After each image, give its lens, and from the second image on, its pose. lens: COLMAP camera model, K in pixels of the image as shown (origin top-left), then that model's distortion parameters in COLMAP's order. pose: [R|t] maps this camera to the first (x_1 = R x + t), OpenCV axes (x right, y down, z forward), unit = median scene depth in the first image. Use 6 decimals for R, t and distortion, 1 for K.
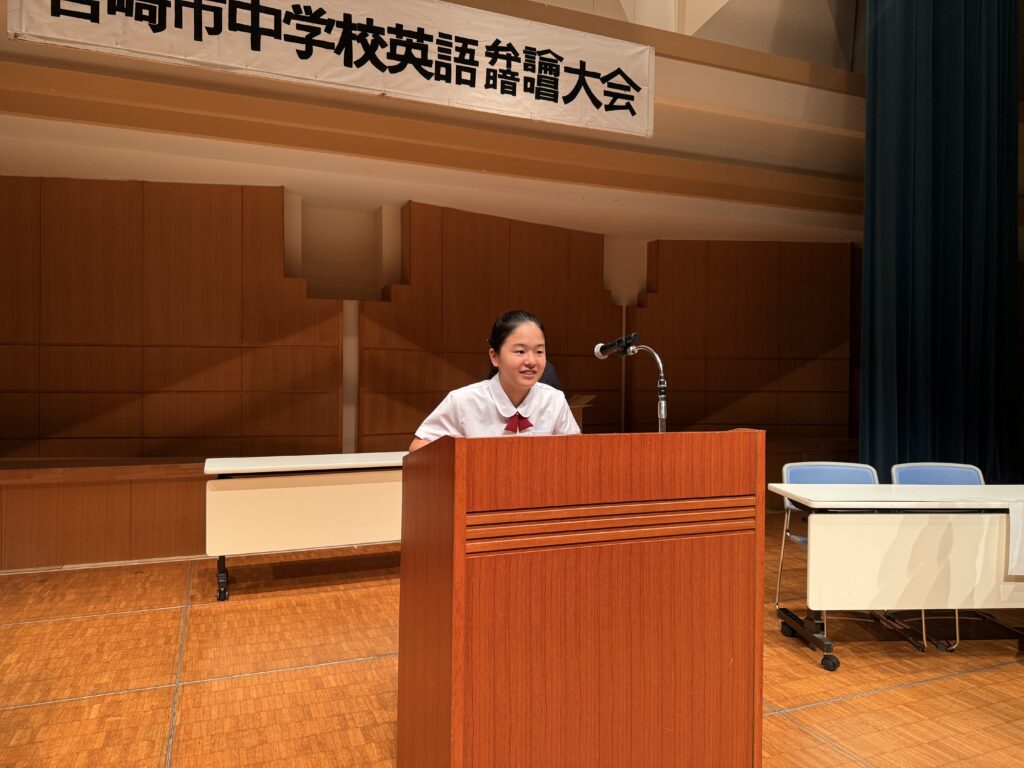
lens RADIAL K [[739.7, 0, 511.5], [0, 739.7, 380.3], [0, 0, 1]] dist [0.004423, 0.001861]
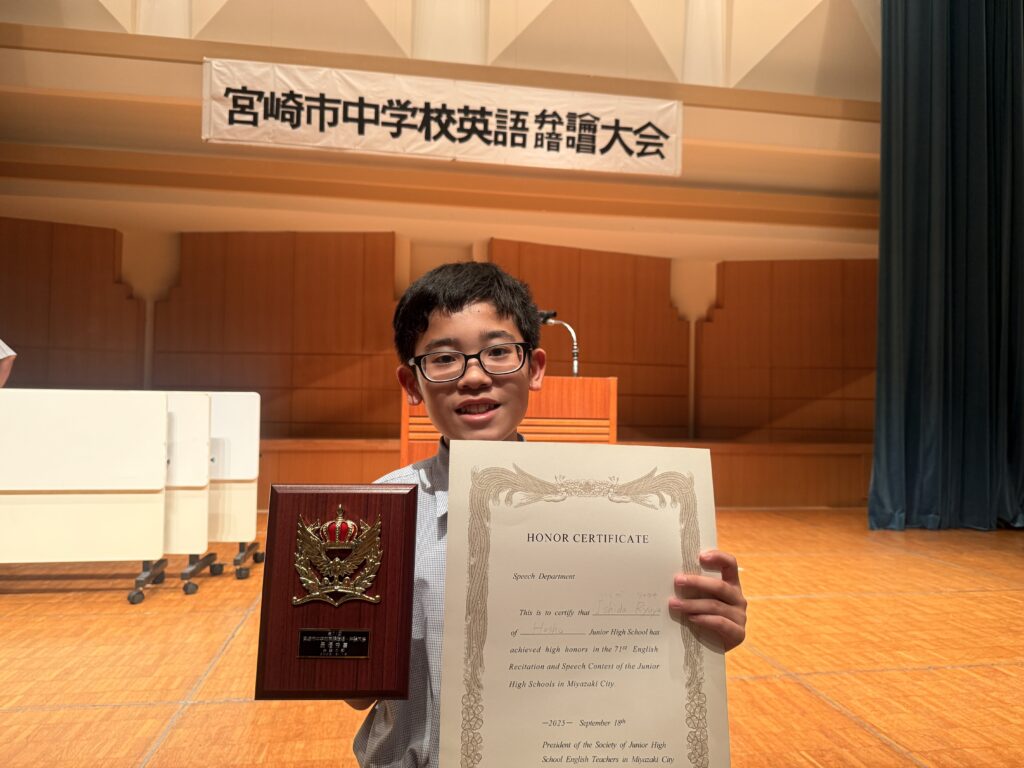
lens RADIAL K [[743.3, 0, 512.0], [0, 743.3, 384.0], [0, 0, 1]] dist [0.094057, -0.174414]
pose [[0.972981, 0.000590, -0.230883, 0.237084], [-0.010633, 0.999050, -0.042253, 0.072208], [0.230639, 0.043566, 0.972064, -0.263275]]
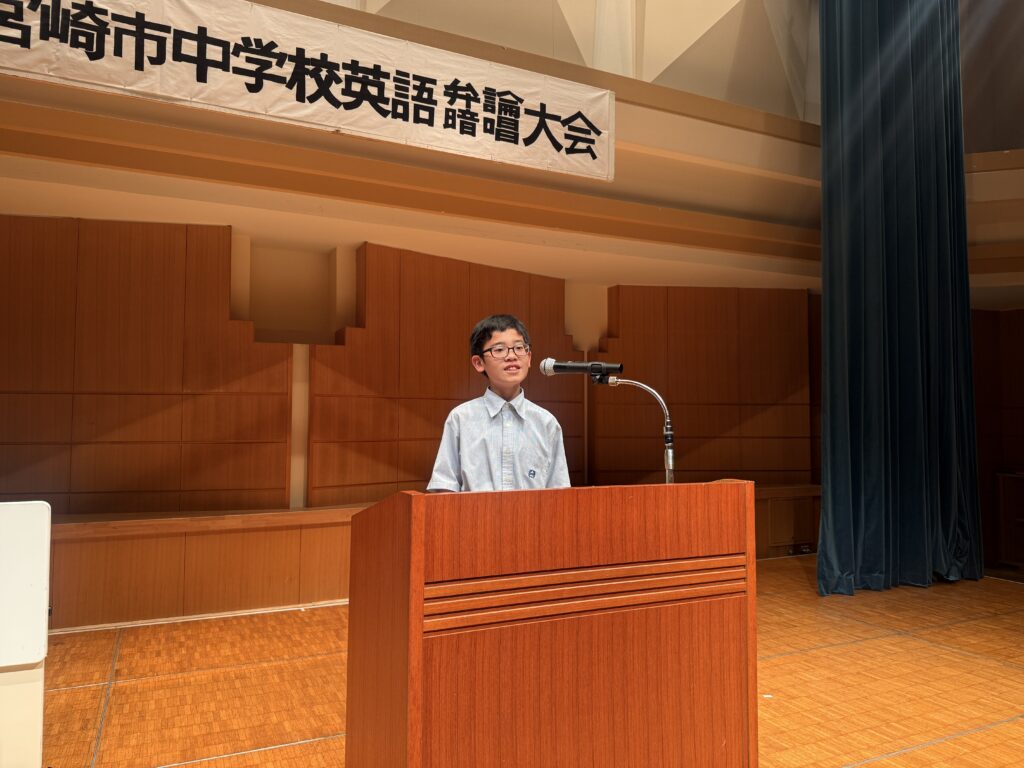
lens RADIAL K [[735.0, 0, 516.9], [0, 735.0, 384.9], [0, 0, 1]] dist [0.000412, -0.002620]
pose [[0.997860, -0.002276, 0.065350, -0.003834], [0.006079, 0.998295, -0.058056, -0.000100], [-0.065106, 0.058329, 0.996172, 0.053097]]
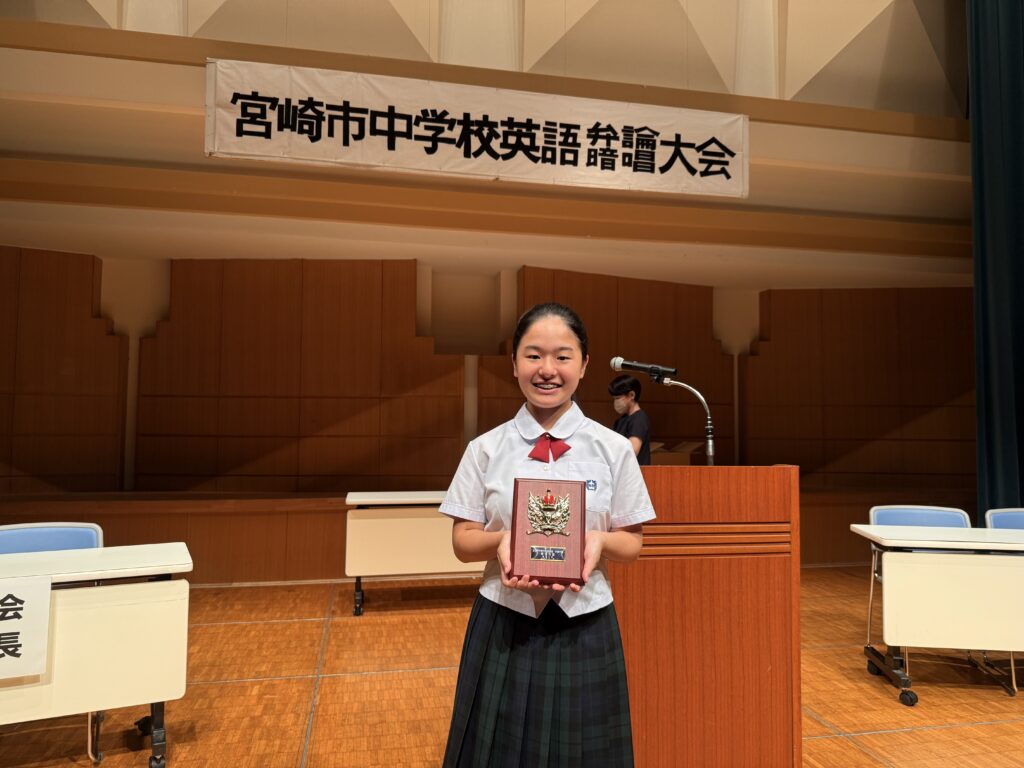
lens RADIAL K [[736.1, 0, 508.8], [0, 736.1, 380.7], [0, 0, 1]] dist [0.105264, -0.164032]
pose [[0.982280, -0.011083, -0.187091, 0.057977], [-0.001405, 0.997786, -0.066486, 0.006435], [0.187414, 0.065571, 0.980090, -0.111391]]
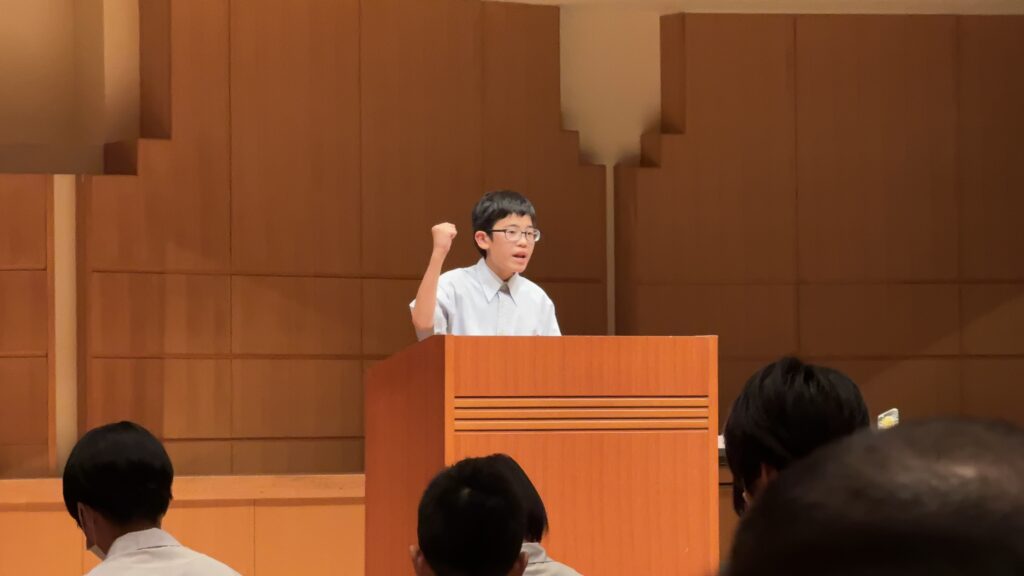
lens RADIAL K [[4538.1, 0, 512.0], [0, 4538.1, 288.0], [0, 0, 1]] dist [0.807371, -0.087038]
pose [[0.993454, -0.015352, 0.113196, -0.334142], [0.019964, 0.999011, -0.039727, 0.122724], [-0.112474, 0.041727, 0.992778, -2.651894]]
